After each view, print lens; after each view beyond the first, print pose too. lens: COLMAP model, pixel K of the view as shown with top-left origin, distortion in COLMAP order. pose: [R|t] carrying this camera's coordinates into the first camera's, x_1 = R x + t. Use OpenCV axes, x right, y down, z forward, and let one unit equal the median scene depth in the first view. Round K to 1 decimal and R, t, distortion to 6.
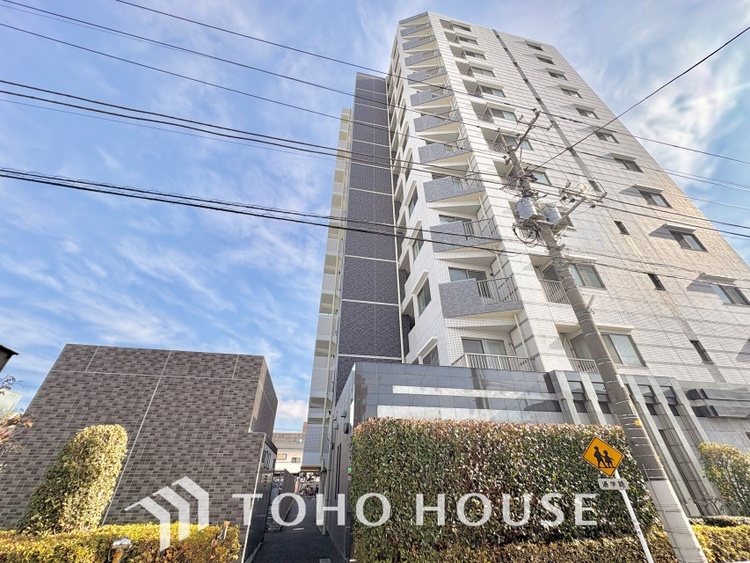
lens RADIAL K [[299.1, 0, 376.3], [0, 299.1, 280.7], [0, 0, 1]] dist [-0.000458, 0.000328]
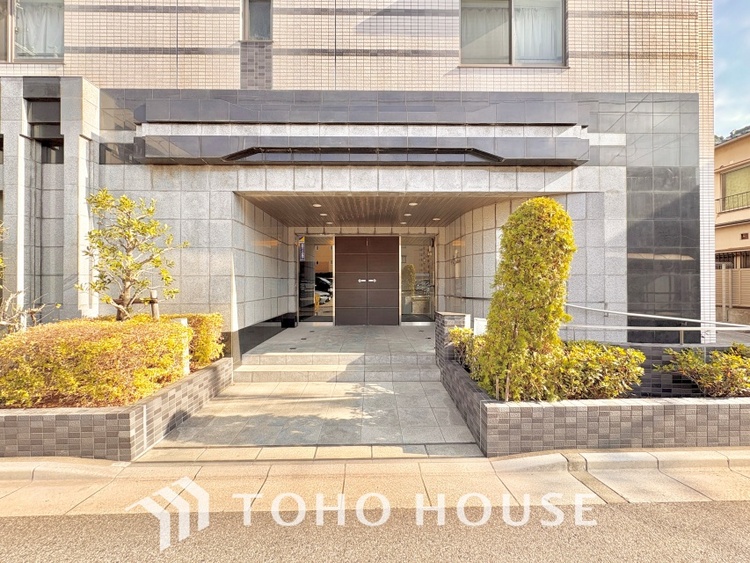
lens RADIAL K [[298.0, 0, 375.8], [0, 298.0, 282.1], [0, 0, 1]] dist [0.000079, 0.000137]
pose [[0.982141, 0.005136, -0.188076, 1.355096], [0.100610, 0.830363, 0.548064, 0.340799], [0.158986, -0.557199, 0.815017, 0.497751]]
